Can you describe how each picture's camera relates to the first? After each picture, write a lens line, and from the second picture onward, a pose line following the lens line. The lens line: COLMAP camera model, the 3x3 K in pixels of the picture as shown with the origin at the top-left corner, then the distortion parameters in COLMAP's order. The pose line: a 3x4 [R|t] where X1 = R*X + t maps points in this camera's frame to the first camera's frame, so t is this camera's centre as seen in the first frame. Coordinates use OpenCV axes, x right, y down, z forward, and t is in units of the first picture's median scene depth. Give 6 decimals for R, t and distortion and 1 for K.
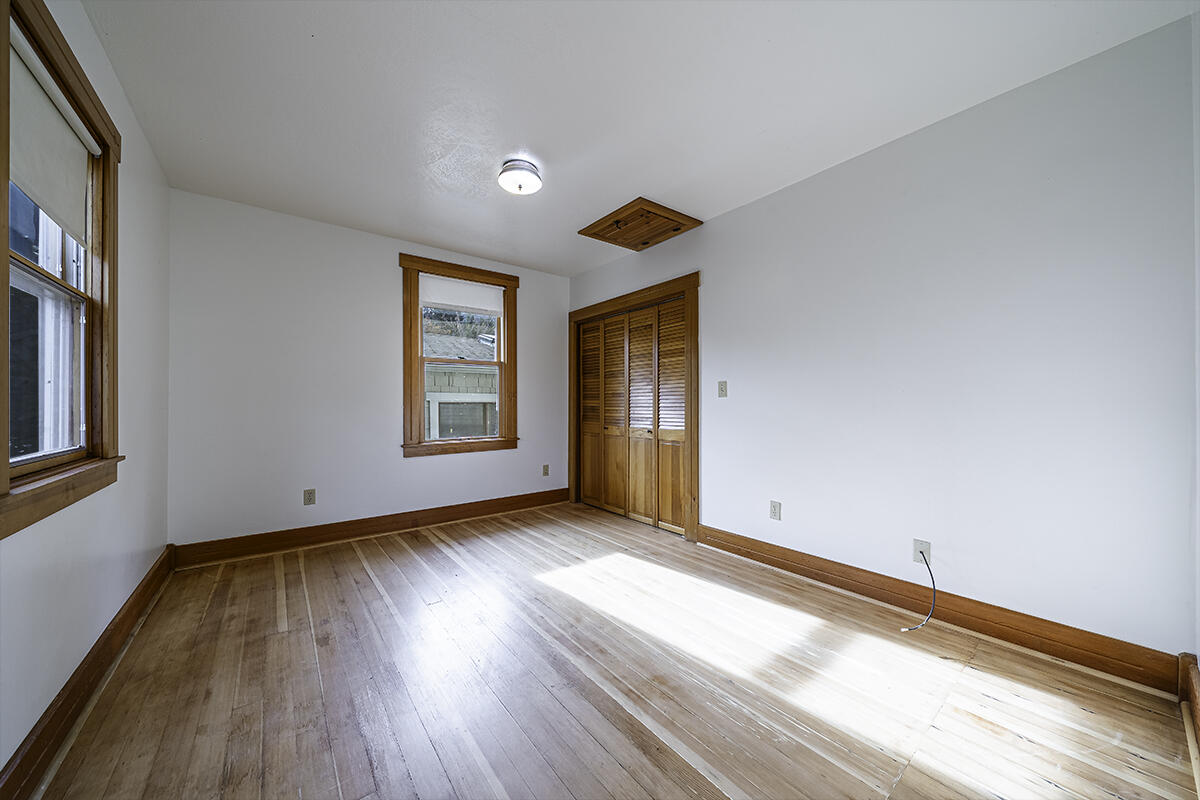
lens RADIAL K [[418.6, 0, 612.7], [0, 418.6, 402.9], [0, 0, 1]] dist [-0.002409, -0.000185]
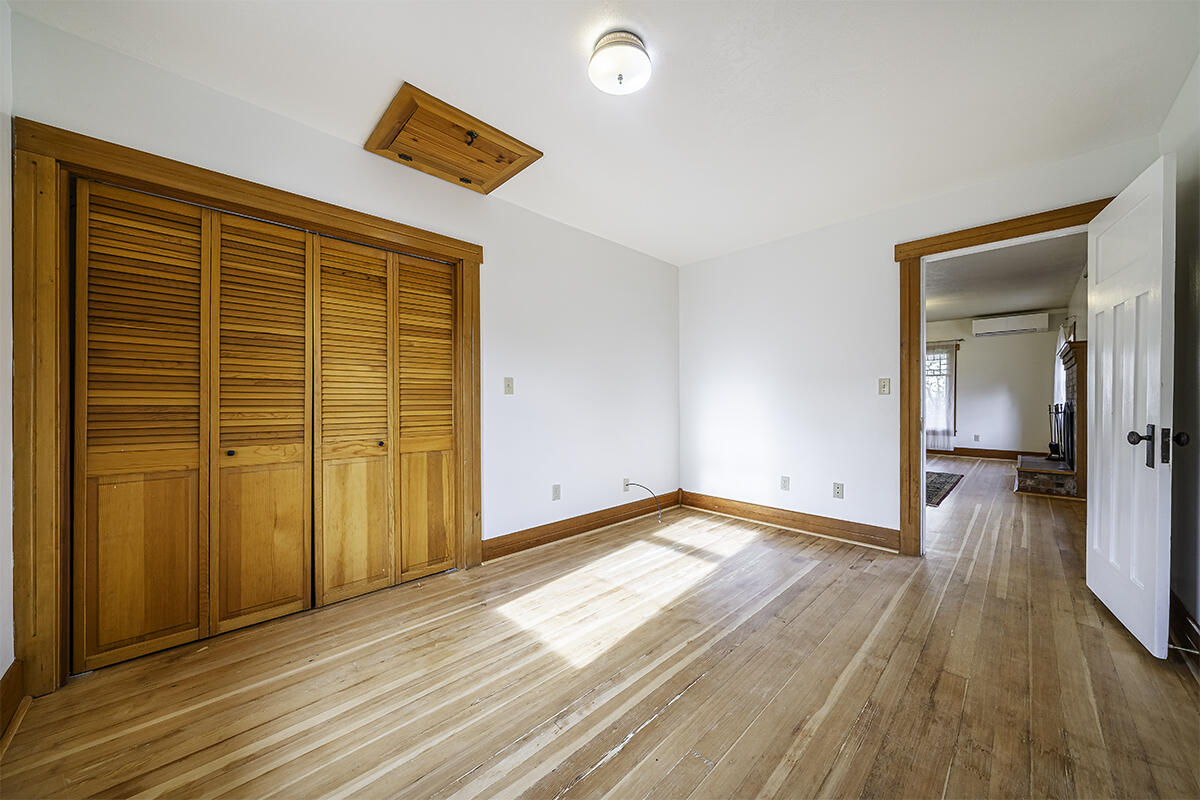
lens RADIAL K [[418.6, 0, 612.7], [0, 418.6, 402.9], [0, 0, 1]] dist [-0.002409, -0.000185]
pose [[-0.106640, -0.002022, 0.994296, -0.691291], [-0.004259, 0.999990, 0.001577, 0.003156], [-0.994289, -0.004066, -0.106648, 0.843760]]
